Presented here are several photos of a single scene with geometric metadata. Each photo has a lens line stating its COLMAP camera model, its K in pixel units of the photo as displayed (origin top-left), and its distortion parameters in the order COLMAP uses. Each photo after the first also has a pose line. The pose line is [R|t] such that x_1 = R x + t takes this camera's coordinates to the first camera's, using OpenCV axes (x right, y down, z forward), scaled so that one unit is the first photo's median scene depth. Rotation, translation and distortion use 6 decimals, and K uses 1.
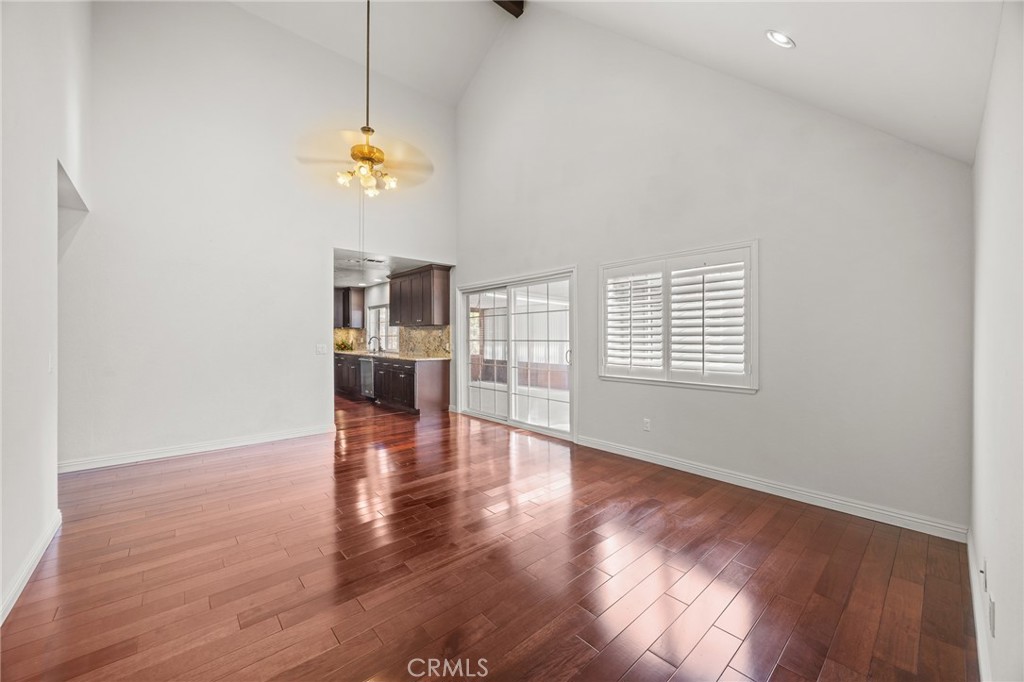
lens RADIAL K [[391.7, 0, 519.1], [0, 391.7, 339.5], [0, 0, 1]] dist [-0.001680, -0.000218]
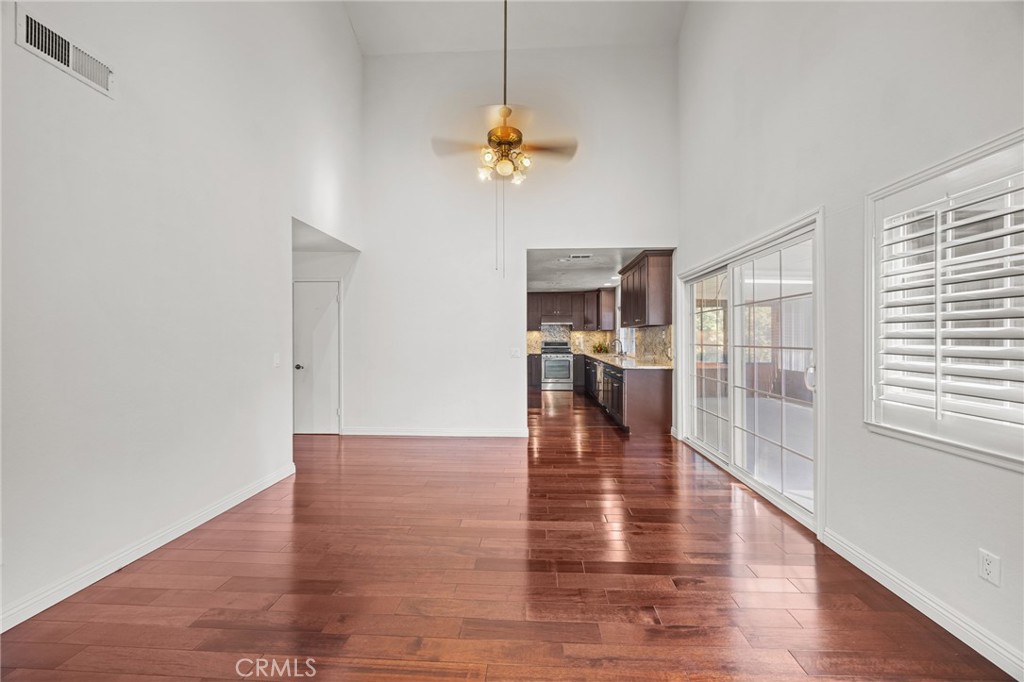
lens RADIAL K [[391.7, 0, 519.1], [0, 391.7, 339.5], [0, 0, 1]] dist [-0.001680, -0.000218]
pose [[0.700016, 0.001102, -0.714126, 0.177816], [-0.003444, 0.999992, -0.001833, -0.005541], [0.714119, 0.003743, 0.700014, 0.250384]]
